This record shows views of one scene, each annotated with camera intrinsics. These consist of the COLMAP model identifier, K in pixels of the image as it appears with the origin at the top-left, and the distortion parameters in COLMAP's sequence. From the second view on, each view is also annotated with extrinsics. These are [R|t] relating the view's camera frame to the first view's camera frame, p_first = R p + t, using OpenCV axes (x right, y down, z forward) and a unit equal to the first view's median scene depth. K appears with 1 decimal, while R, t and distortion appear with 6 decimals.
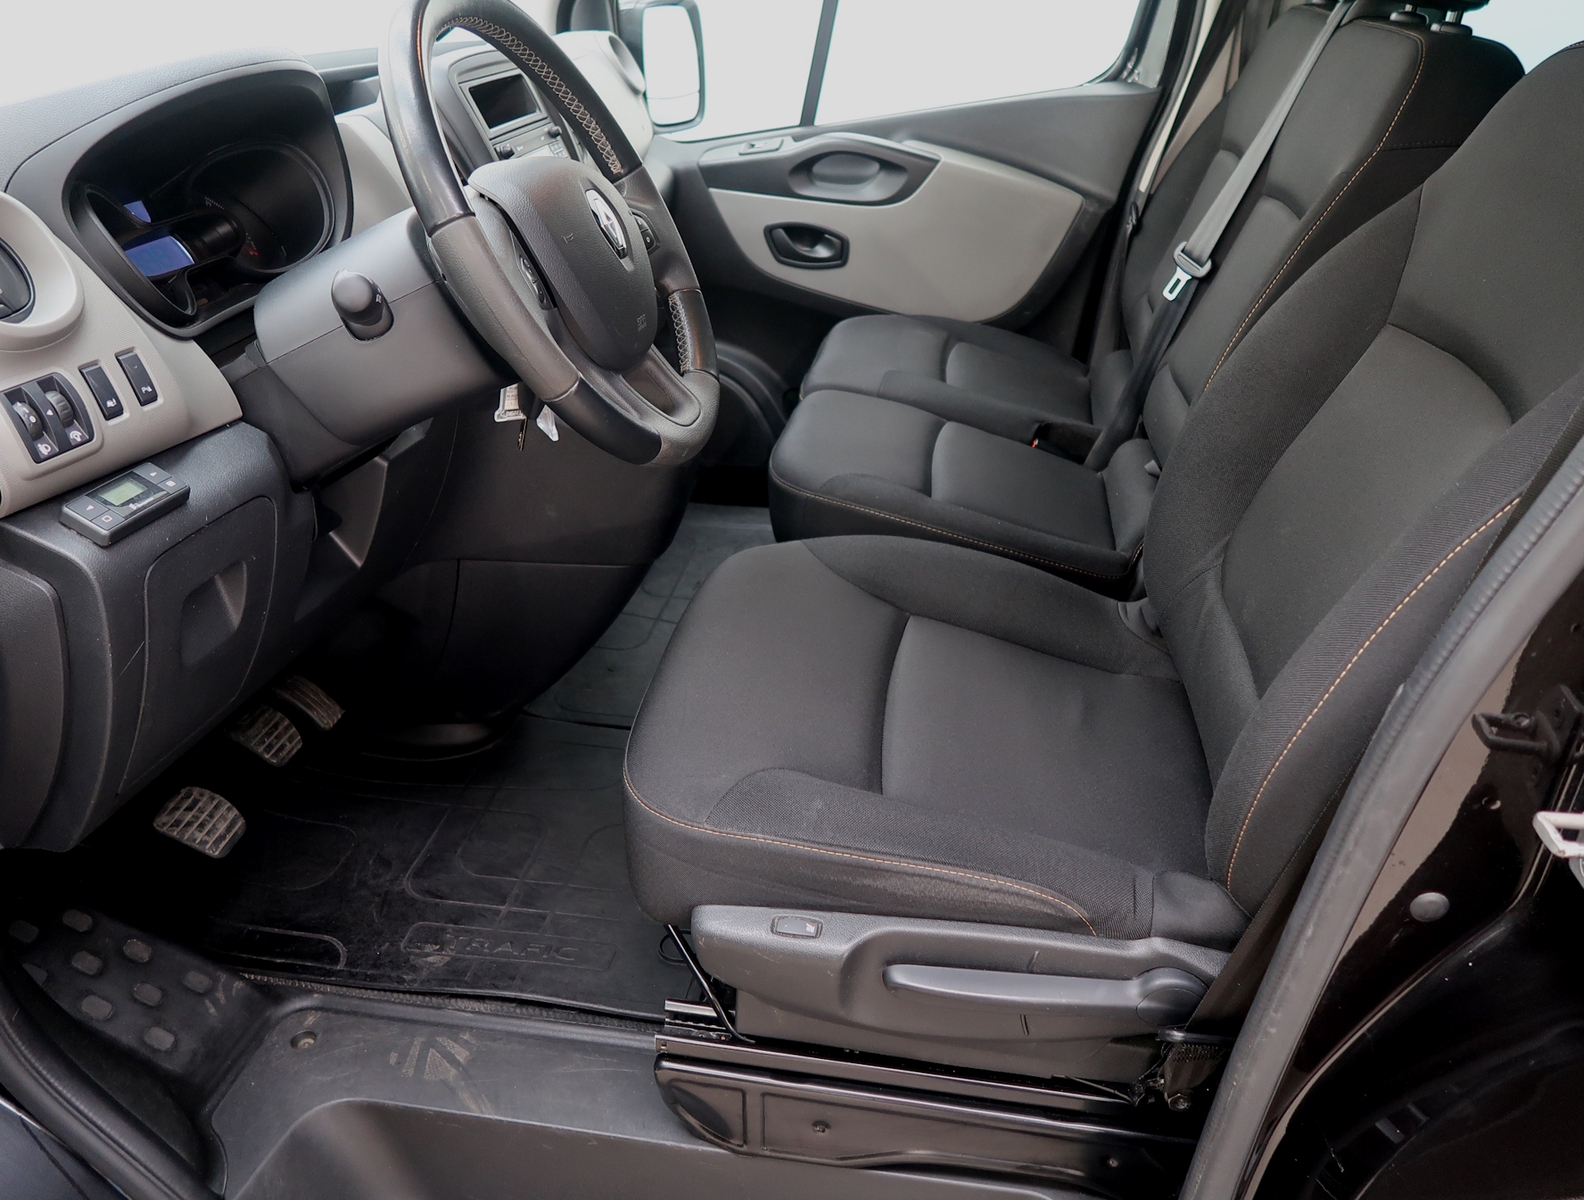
lens RADIAL K [[1224.1, 0, 786.7], [0, 1224.1, 623.3], [0, 0, 1]] dist [-0.024007, 0.006178]
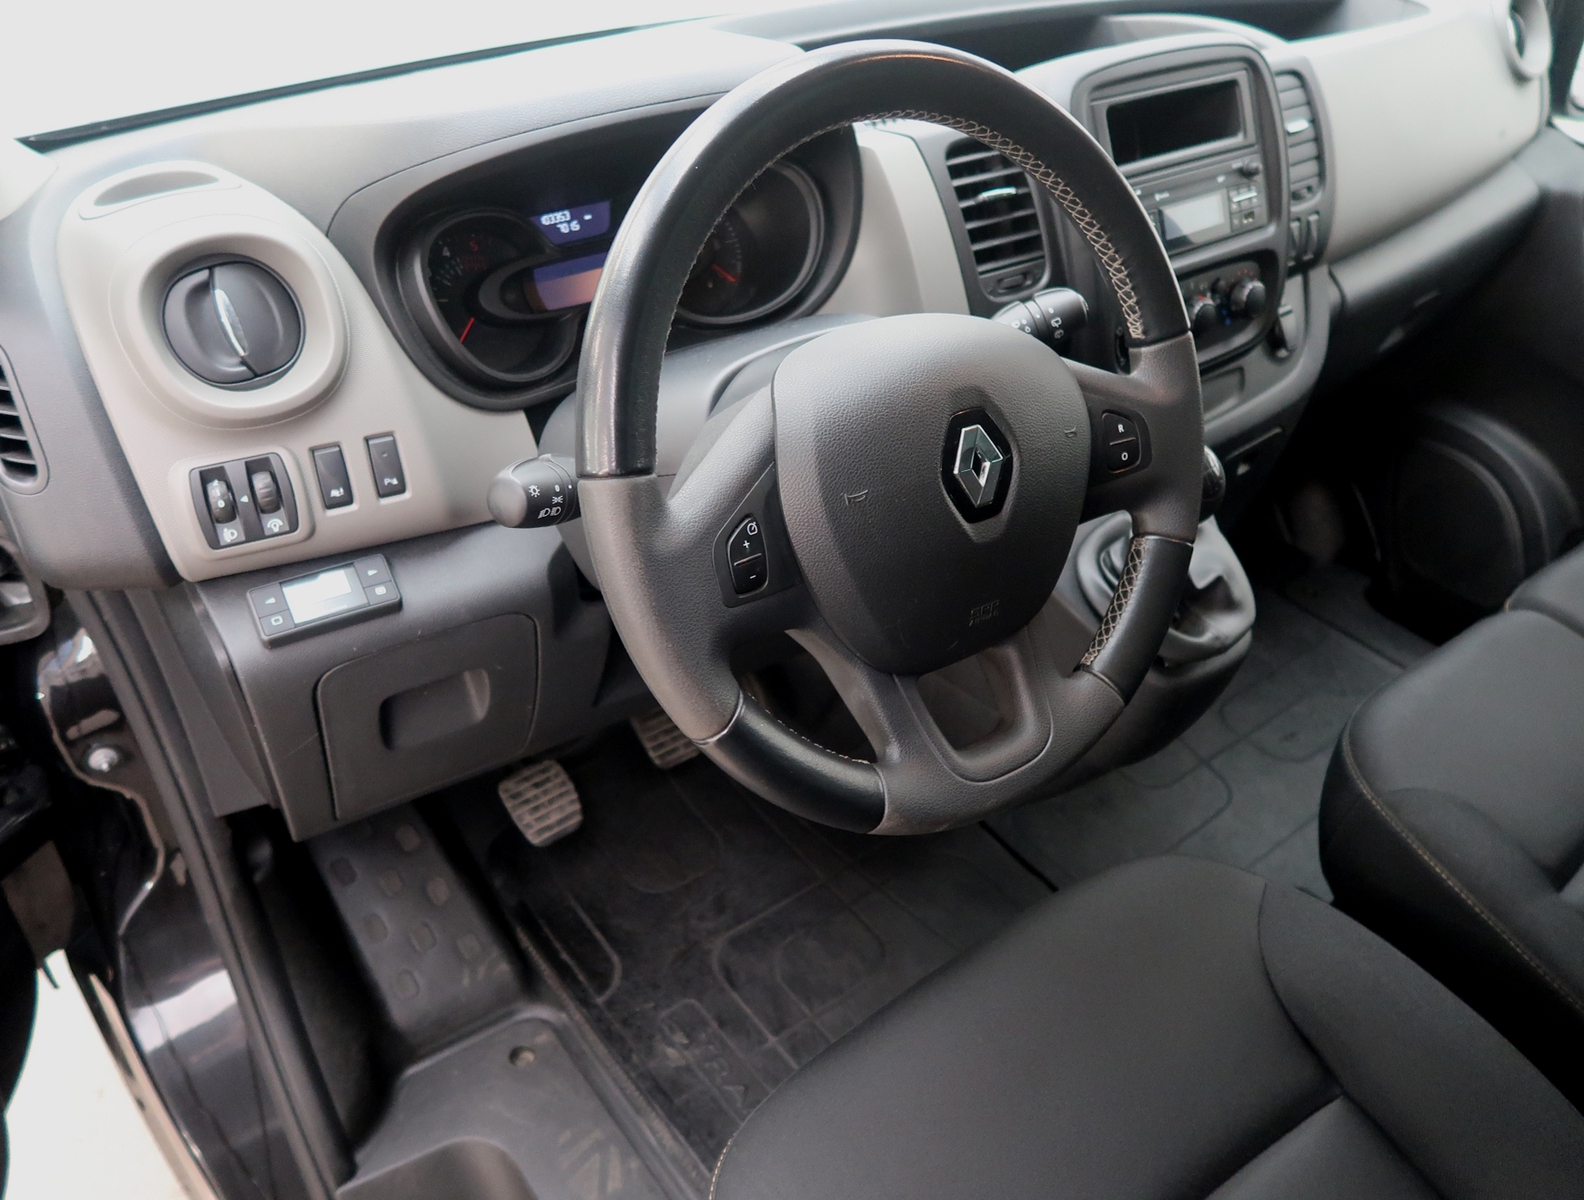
lens RADIAL K [[1224.1, 0, 786.7], [0, 1224.1, 623.3], [0, 0, 1]] dist [-0.024007, 0.006178]
pose [[0.724773, 0.441102, -0.529276, 0.120392], [-0.363250, 0.897393, 0.250470, -0.287527], [0.585451, 0.010725, 0.810637, 0.319605]]
